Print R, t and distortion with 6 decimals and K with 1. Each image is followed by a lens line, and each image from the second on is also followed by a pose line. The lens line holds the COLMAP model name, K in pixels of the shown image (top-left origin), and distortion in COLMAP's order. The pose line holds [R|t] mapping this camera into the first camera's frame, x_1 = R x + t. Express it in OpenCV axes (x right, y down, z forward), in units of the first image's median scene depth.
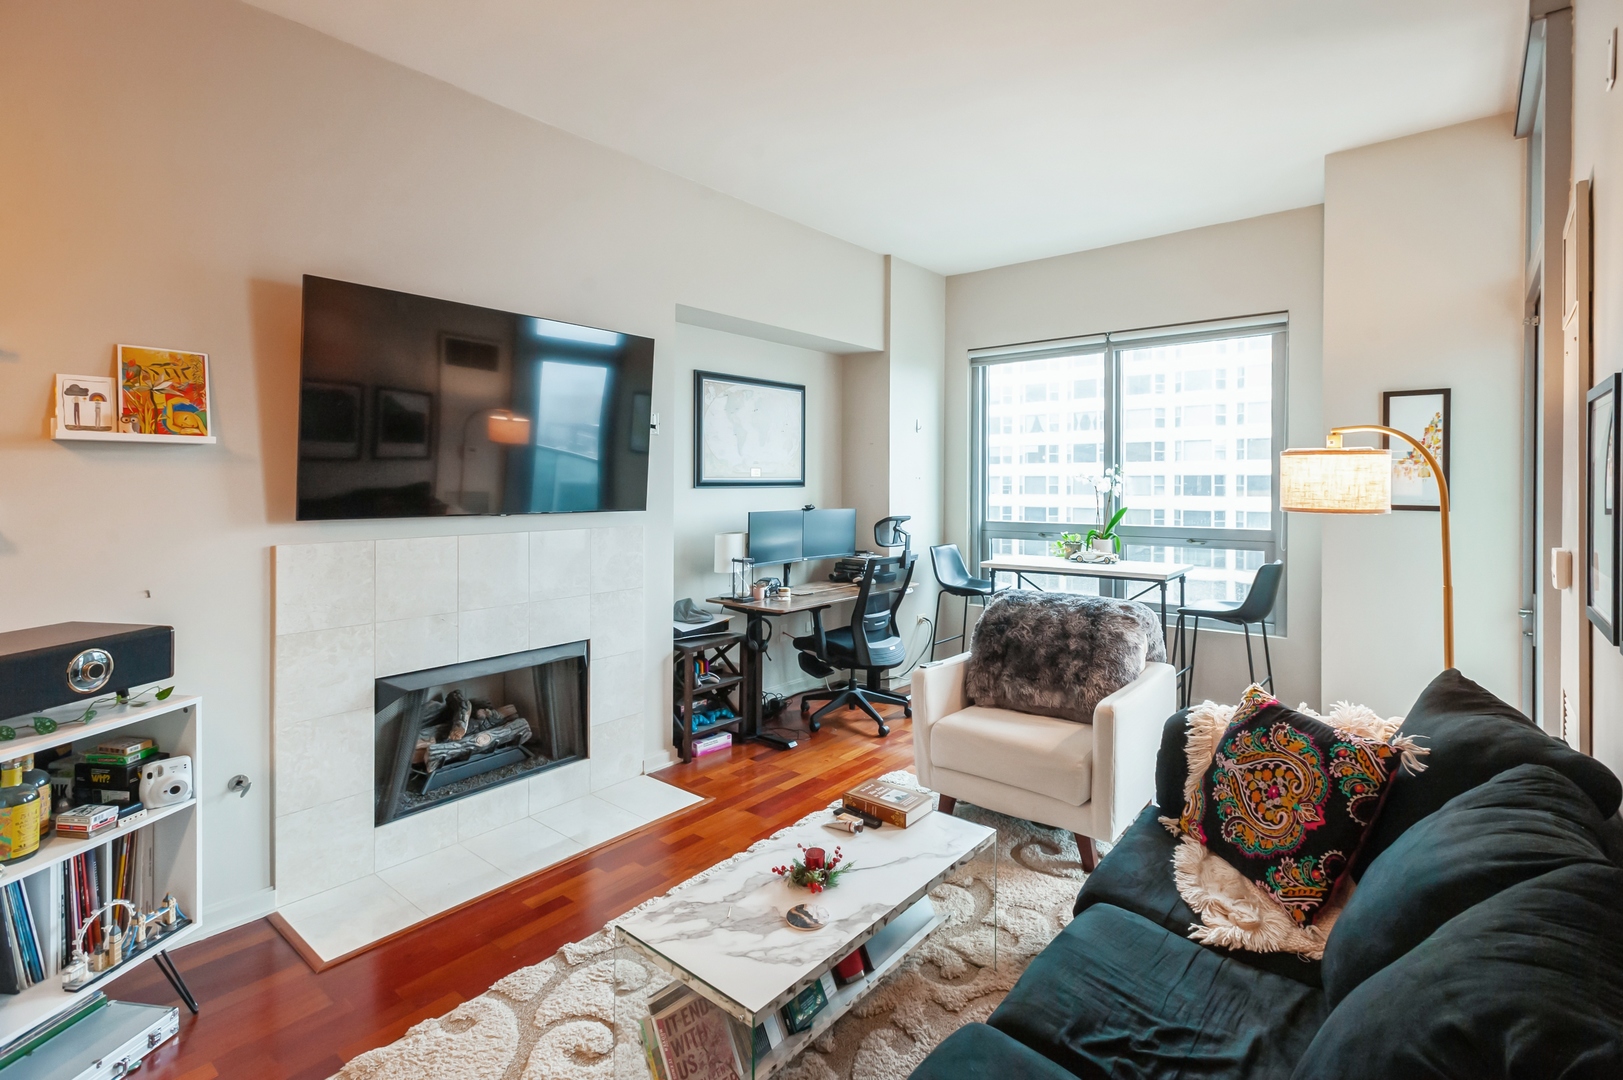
lens RADIAL K [[756.5, 0, 819.1], [0, 756.5, 480.8], [0, 0, 1]] dist [-0.005400, 0.003663]
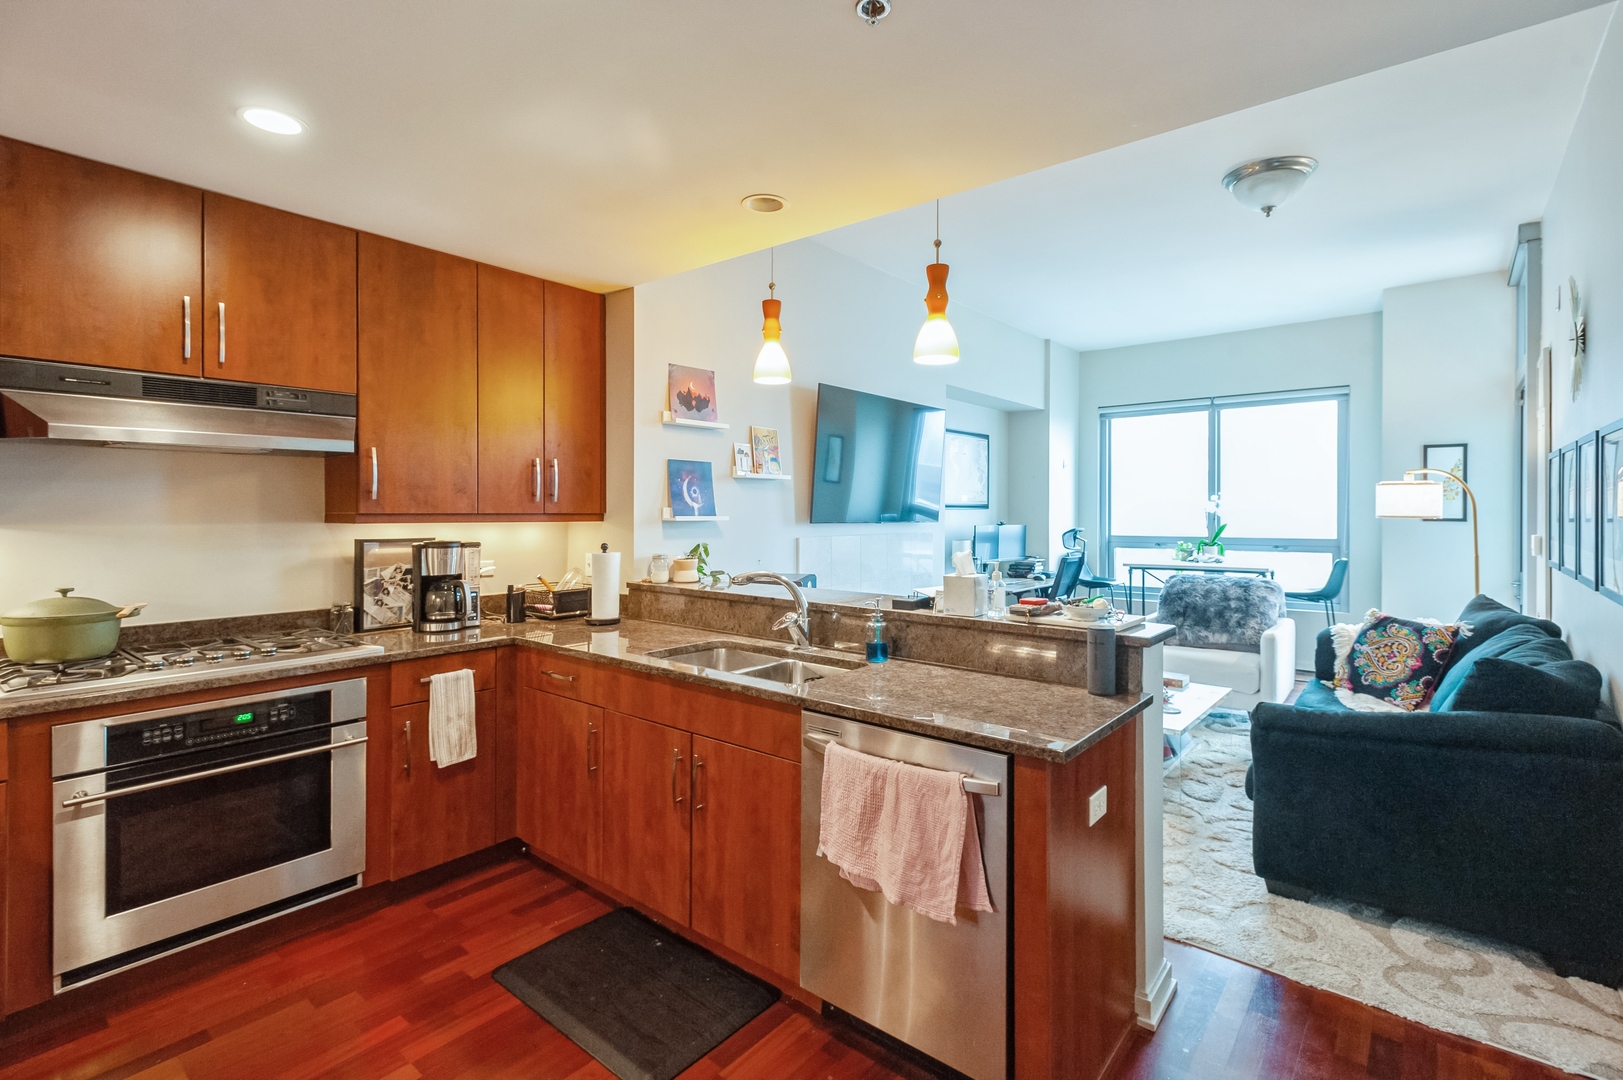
lens RADIAL K [[756.5, 0, 807.6], [0, 756.5, 510.0], [0, 0, 1]] dist [-0.005400, 0.003663]
pose [[0.999991, -0.001000, 0.004031, -0.563456], [0.001009, 0.999997, -0.002168, 0.019863], [-0.004028, 0.002172, 0.999990, -0.585448]]
